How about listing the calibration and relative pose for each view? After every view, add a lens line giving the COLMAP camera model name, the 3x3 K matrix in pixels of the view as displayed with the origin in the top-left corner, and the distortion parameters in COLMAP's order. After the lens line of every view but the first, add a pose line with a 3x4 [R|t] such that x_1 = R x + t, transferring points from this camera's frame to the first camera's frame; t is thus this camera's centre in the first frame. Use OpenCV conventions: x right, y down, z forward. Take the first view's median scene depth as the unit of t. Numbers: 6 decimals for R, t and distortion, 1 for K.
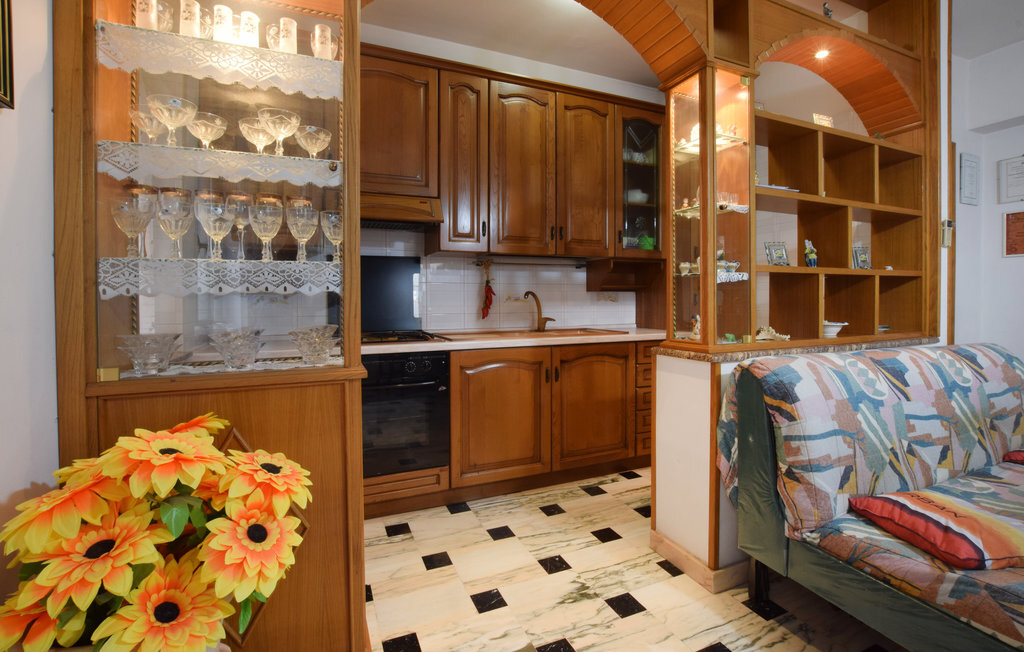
lens RADIAL K [[449.6, 0, 511.1], [0, 449.6, 305.6], [0, 0, 1]] dist [-0.034743, 0.006571]
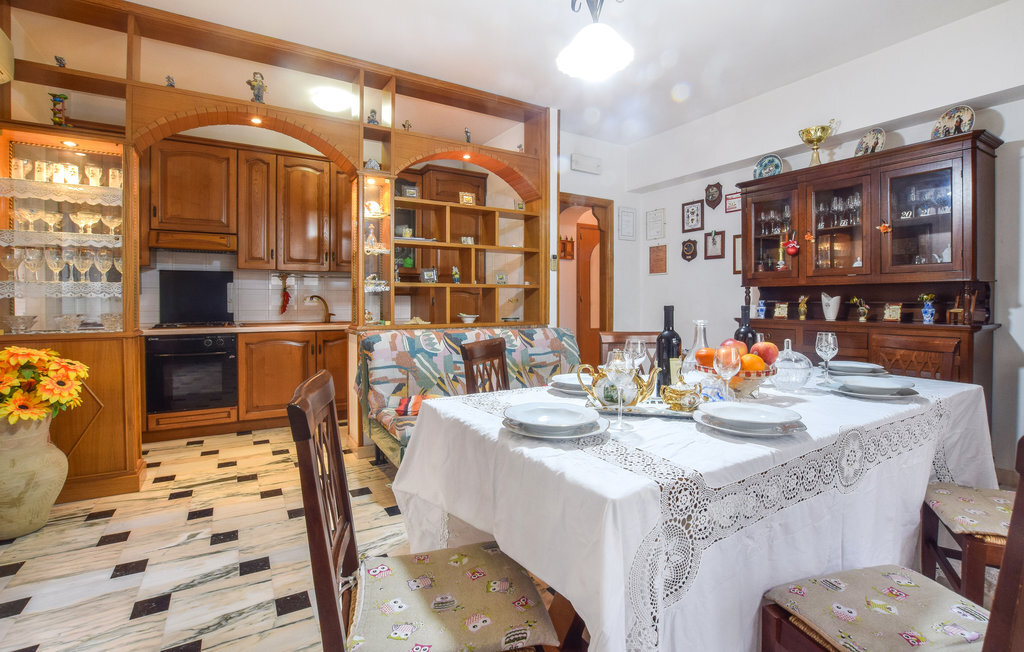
lens RADIAL K [[449.6, 0, 511.1], [0, 449.6, 305.6], [0, 0, 1]] dist [-0.034743, 0.006571]
pose [[0.989060, 0.004331, 0.147447, 0.884730], [-0.003897, 0.999987, -0.003235, 0.009115], [-0.147460, 0.002625, 0.989065, -1.039004]]
